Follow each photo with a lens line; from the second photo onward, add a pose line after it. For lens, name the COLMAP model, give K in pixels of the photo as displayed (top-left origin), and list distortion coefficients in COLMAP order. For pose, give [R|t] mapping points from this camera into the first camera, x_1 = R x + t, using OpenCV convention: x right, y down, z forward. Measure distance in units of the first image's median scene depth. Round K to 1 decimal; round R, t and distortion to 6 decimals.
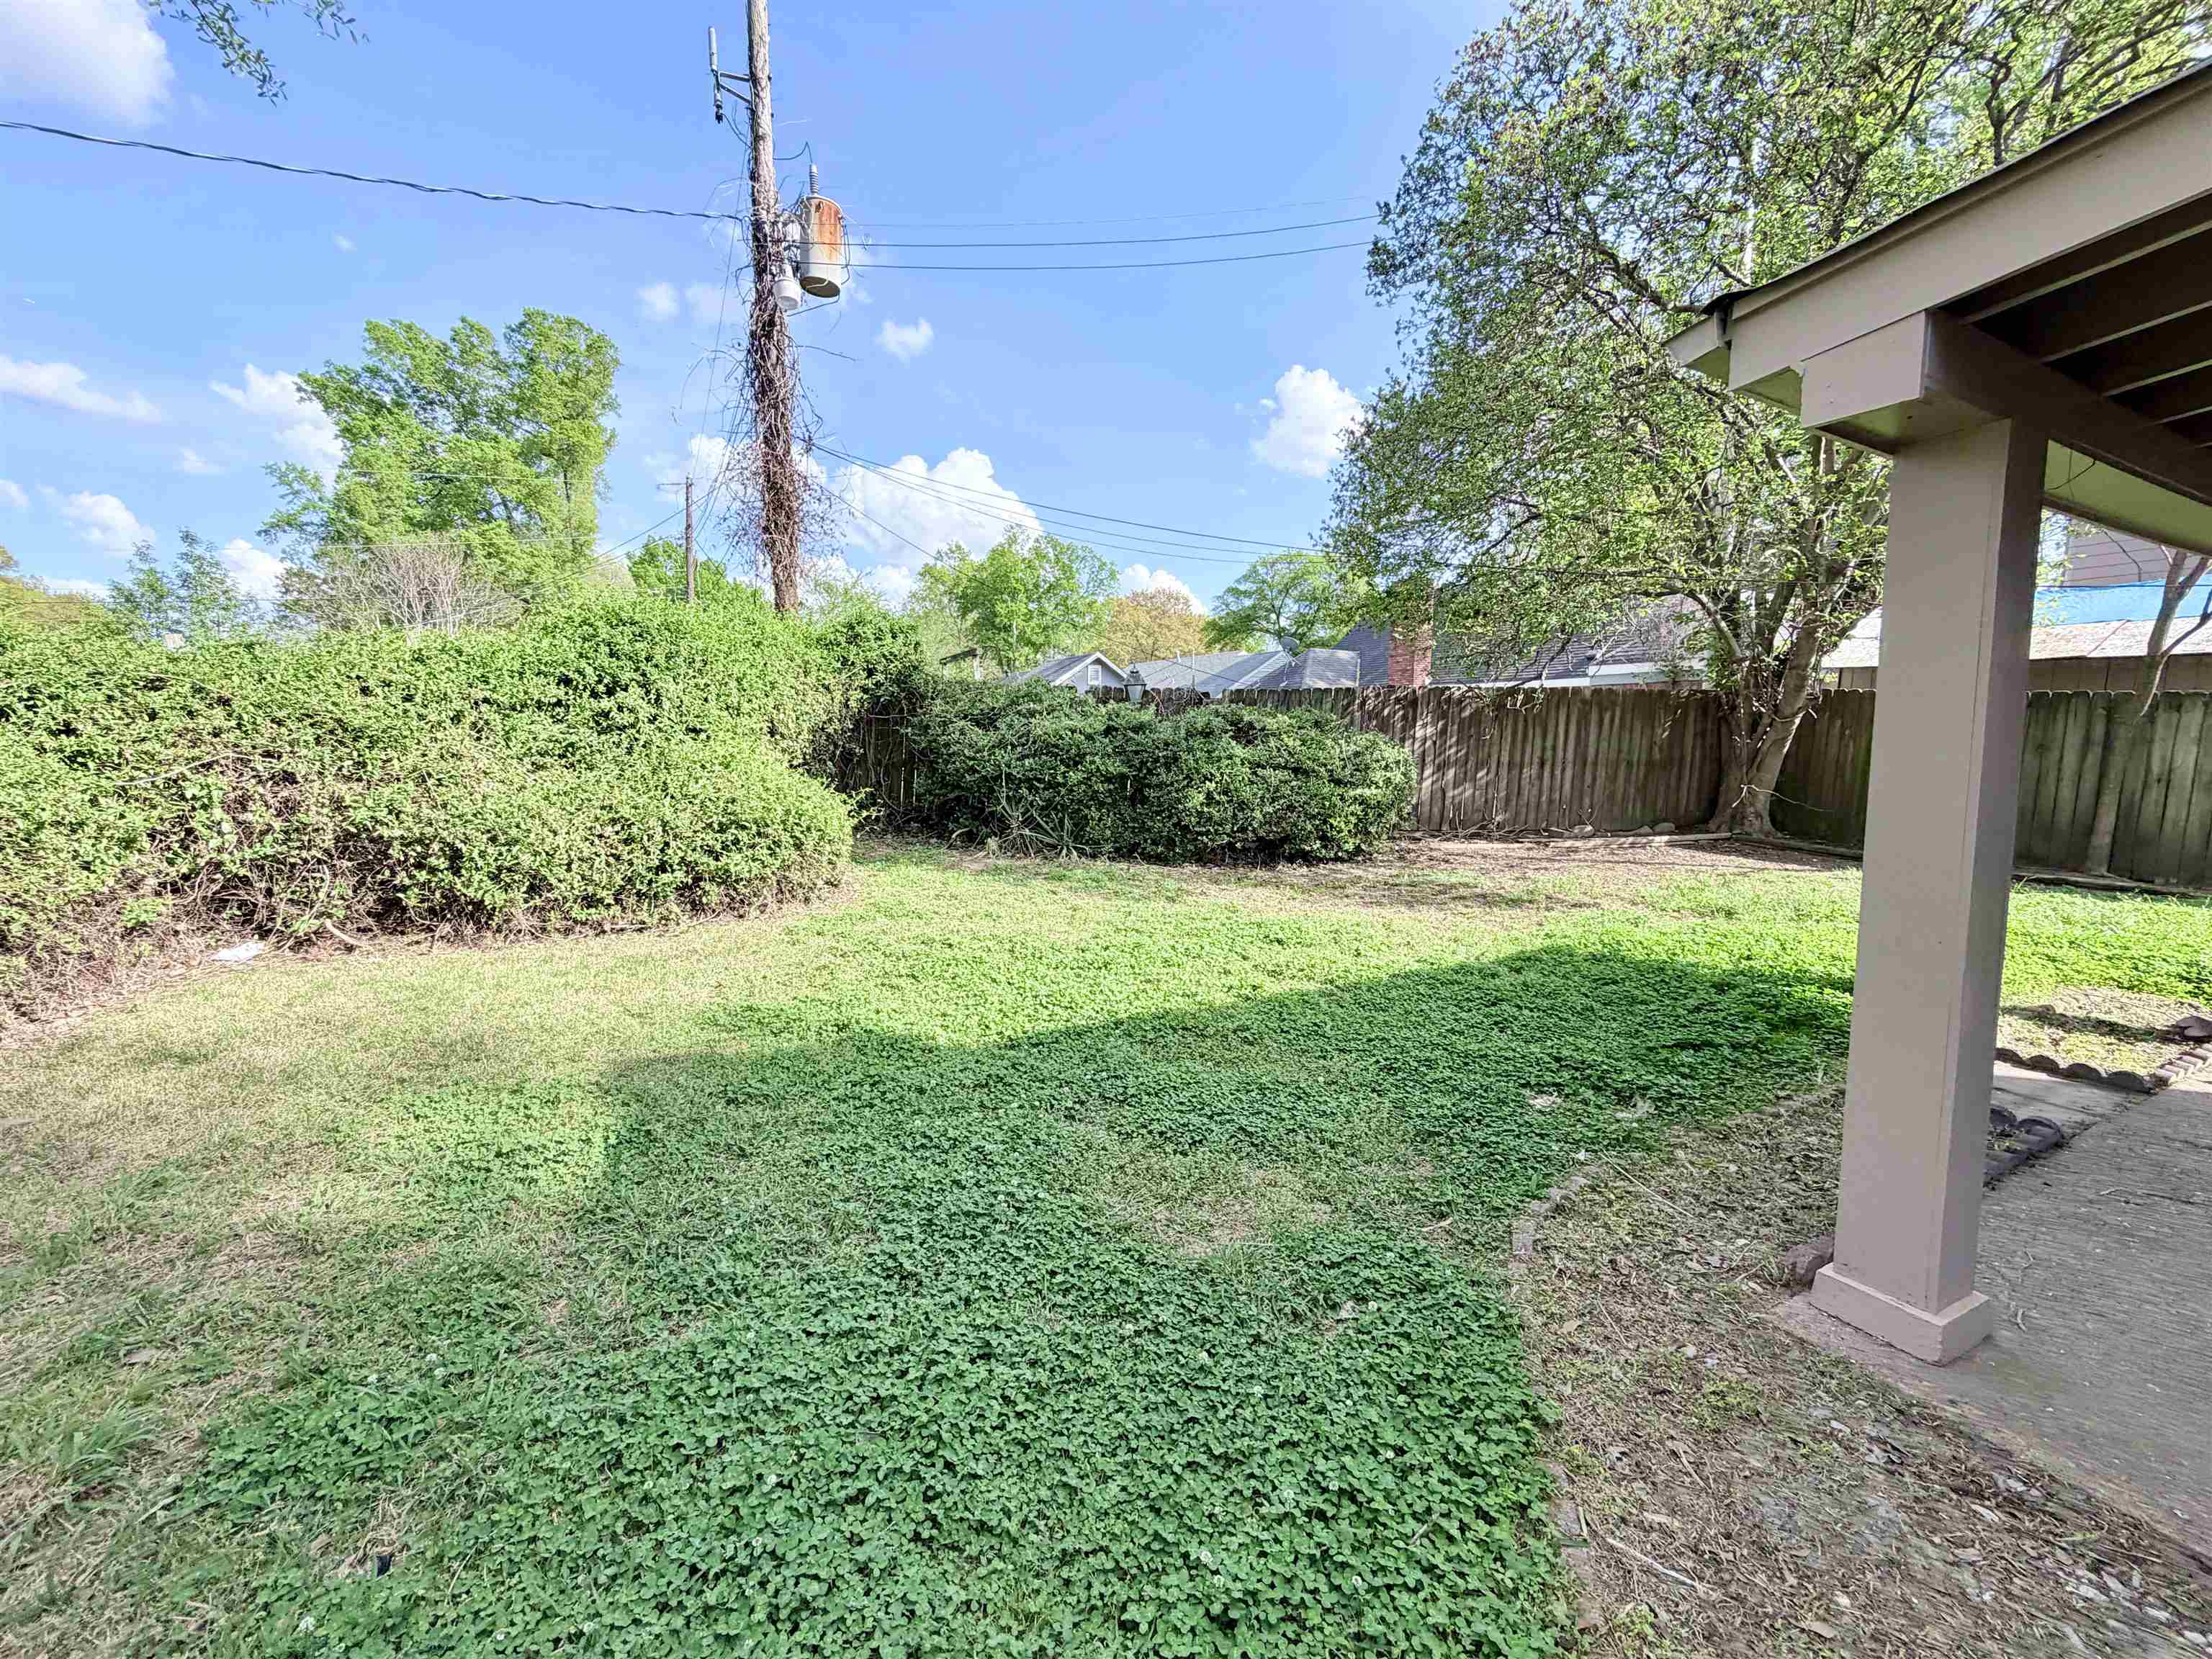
lens RADIAL K [[879.9, 0, 1098.7], [0, 879.9, 840.5], [0, 0, 1]] dist [-0.000273, 0.000313]
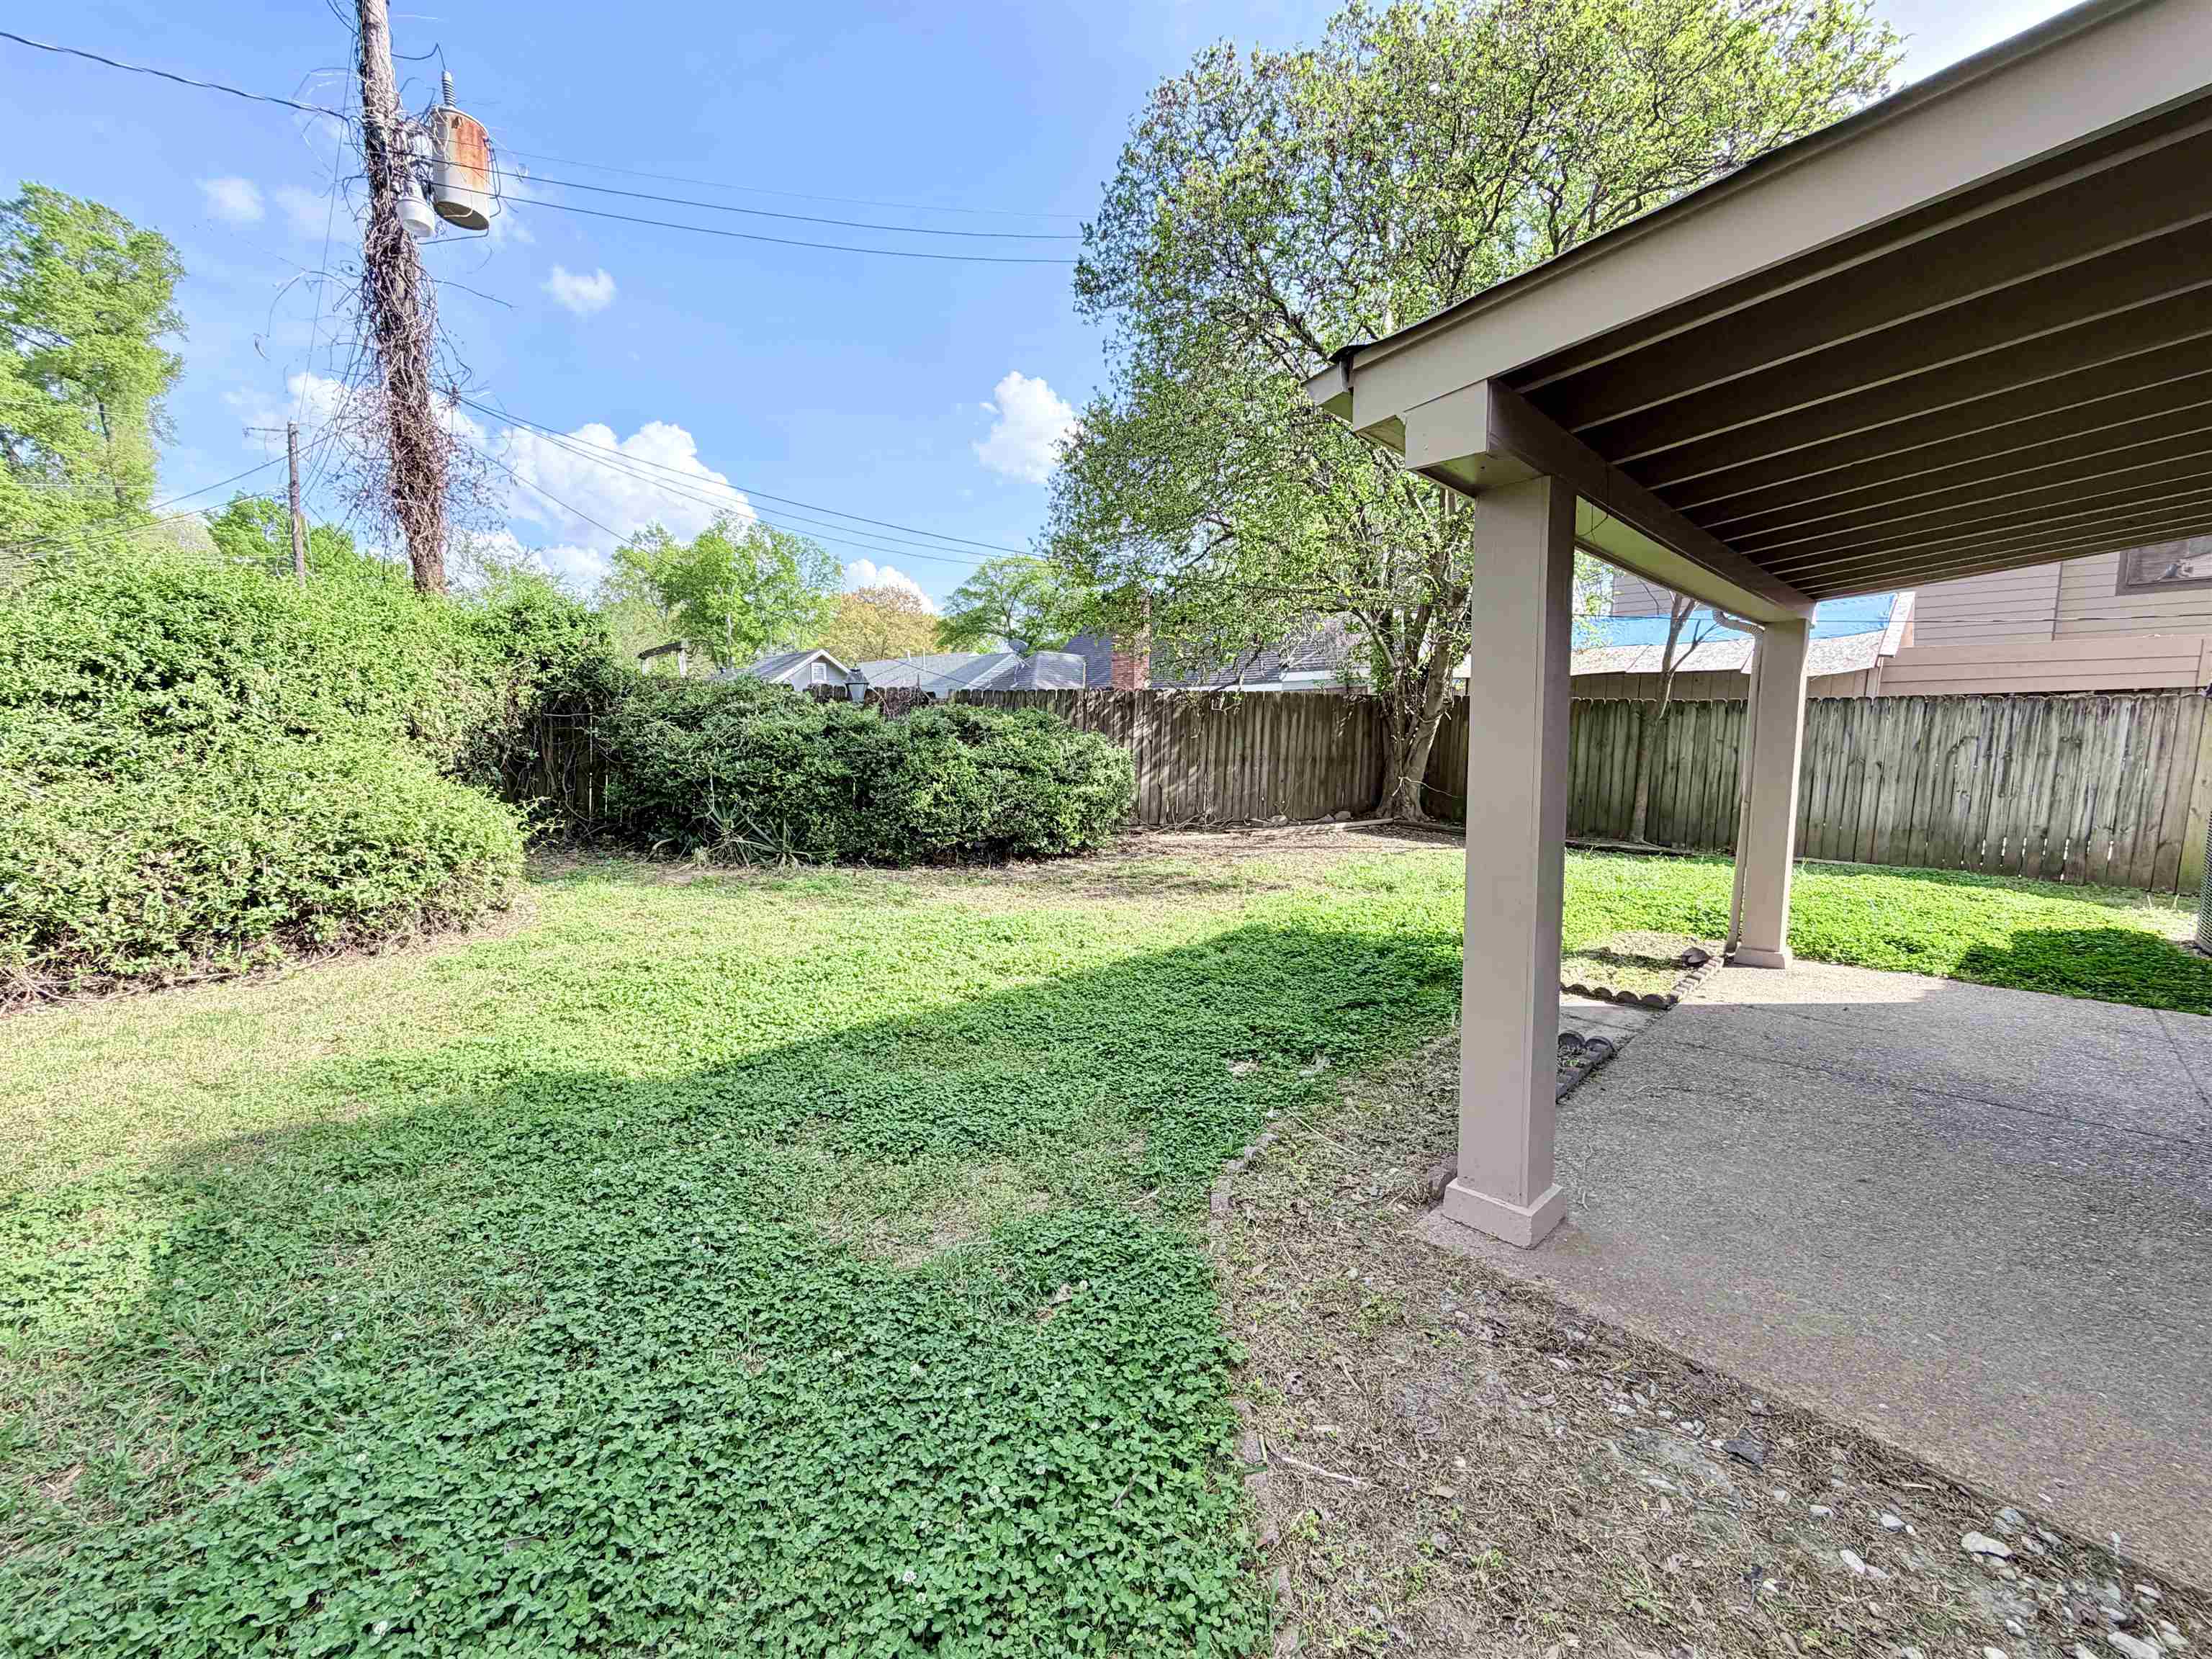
lens RADIAL K [[879.0, 0, 1097.4], [0, 879.0, 842.0], [0, 0, 1]] dist [0.000902, -0.000376]
pose [[0.956910, -0.037751, 0.287922, 0.017119], [0.037443, 0.999277, 0.006577, 0.000846], [-0.287962, 0.004487, 0.957631, 0.001145]]
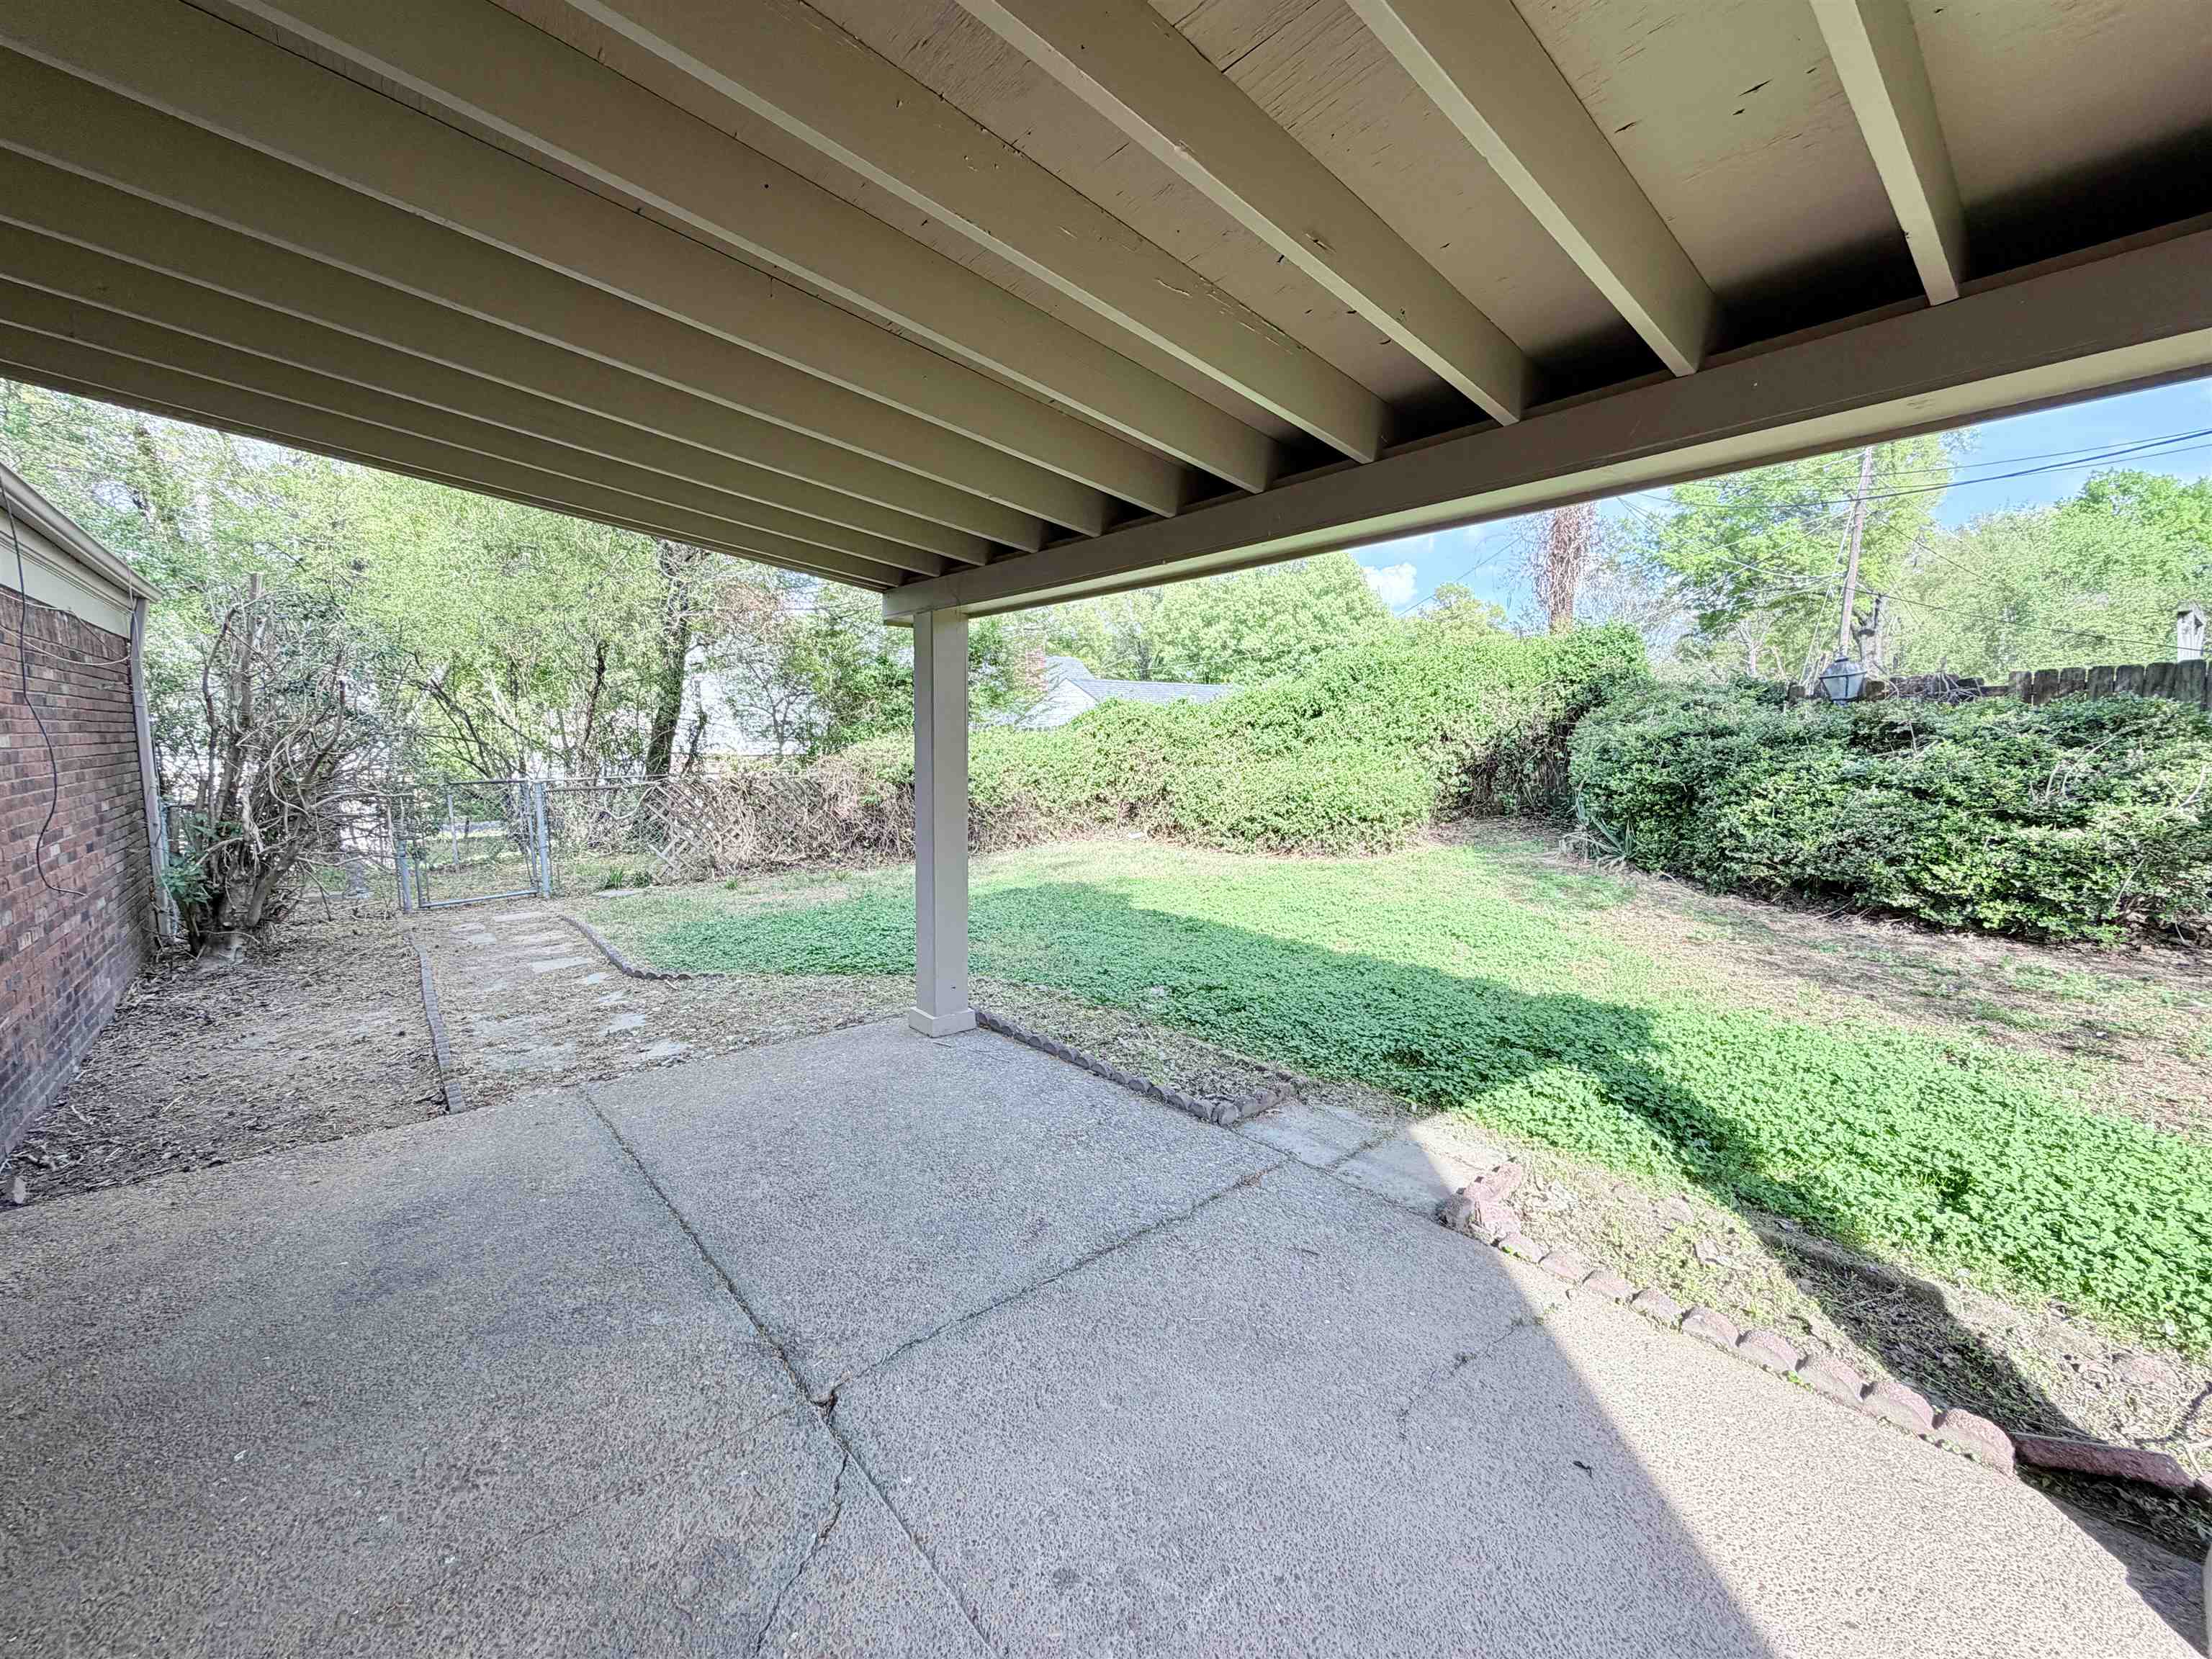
lens RADIAL K [[879.9, 0, 1098.7], [0, 879.9, 840.5], [0, 0, 1]] dist [-0.000273, 0.000313]
pose [[0.237637, 0.113095, -0.964748, 1.107219], [-0.113284, 0.989648, 0.088110, -0.045346], [0.964725, 0.088352, 0.247989, 0.299306]]
